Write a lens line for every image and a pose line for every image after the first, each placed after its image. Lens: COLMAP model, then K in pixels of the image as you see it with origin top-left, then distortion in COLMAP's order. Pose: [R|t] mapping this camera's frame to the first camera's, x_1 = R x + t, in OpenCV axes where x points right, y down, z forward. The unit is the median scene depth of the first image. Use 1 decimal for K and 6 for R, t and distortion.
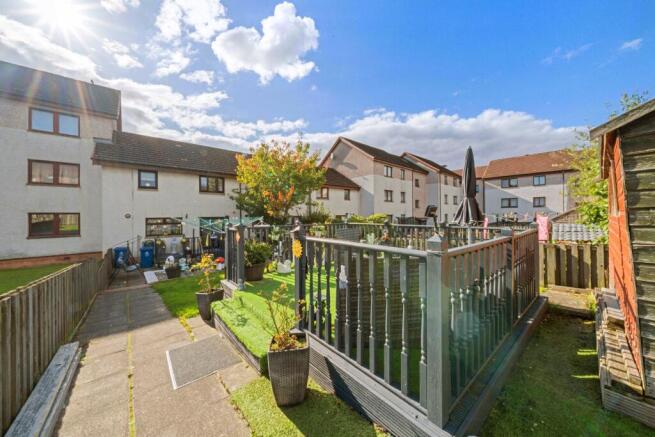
lens RADIAL K [[226.8, 0, 327.5], [0, 226.8, 218.5], [0, 0, 1]] dist [0.000021, 0.000031]
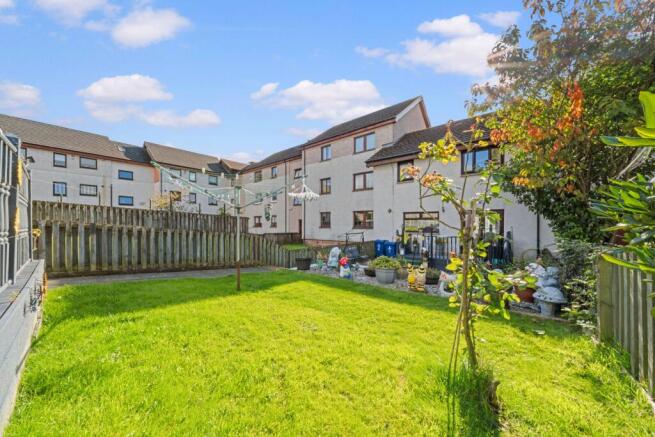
lens RADIAL K [[226.8, 0, 327.5], [0, 226.8, 218.5], [0, 0, 1]] dist [0.000021, 0.000031]
pose [[0.148915, 0.000963, -0.988850, 0.087002], [0.008975, 0.999957, 0.002325, 0.018670], [0.988809, -0.009222, 0.148900, 0.558262]]
